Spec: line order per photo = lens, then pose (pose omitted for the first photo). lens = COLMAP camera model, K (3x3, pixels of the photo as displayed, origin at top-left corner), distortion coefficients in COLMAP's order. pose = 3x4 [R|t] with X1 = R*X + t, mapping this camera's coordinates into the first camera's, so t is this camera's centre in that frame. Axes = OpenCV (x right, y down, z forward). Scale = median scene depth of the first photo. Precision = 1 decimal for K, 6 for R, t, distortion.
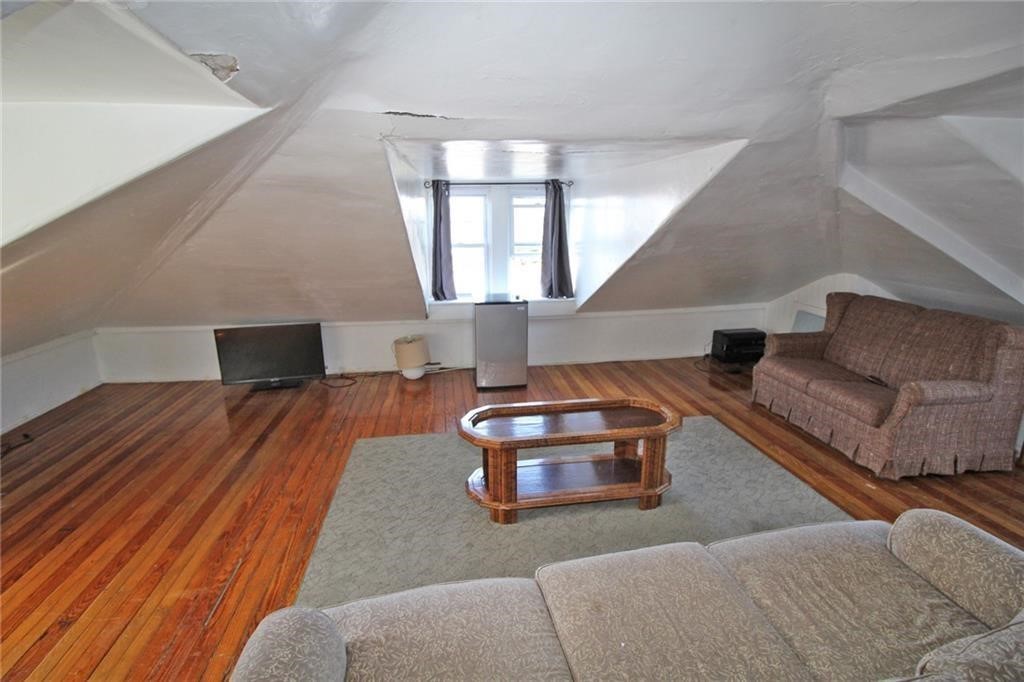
lens RADIAL K [[474.0, 0, 510.5], [0, 474.0, 326.3], [0, 0, 1]] dist [0.001707, -0.012739]
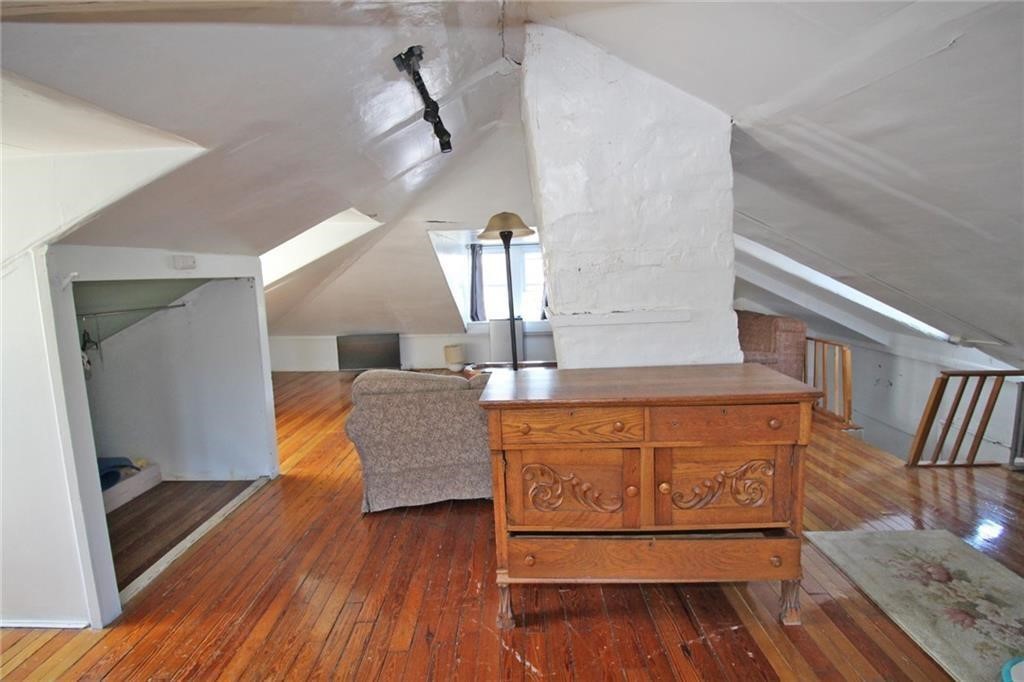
lens RADIAL K [[474.0, 0, 510.5], [0, 474.0, 326.3], [0, 0, 1]] dist [0.001707, -0.012739]
pose [[0.988554, -0.000511, -0.150866, 0.202666], [-0.017365, 0.992962, -0.117153, 0.144825], [0.149864, 0.118432, 0.981588, -0.493732]]
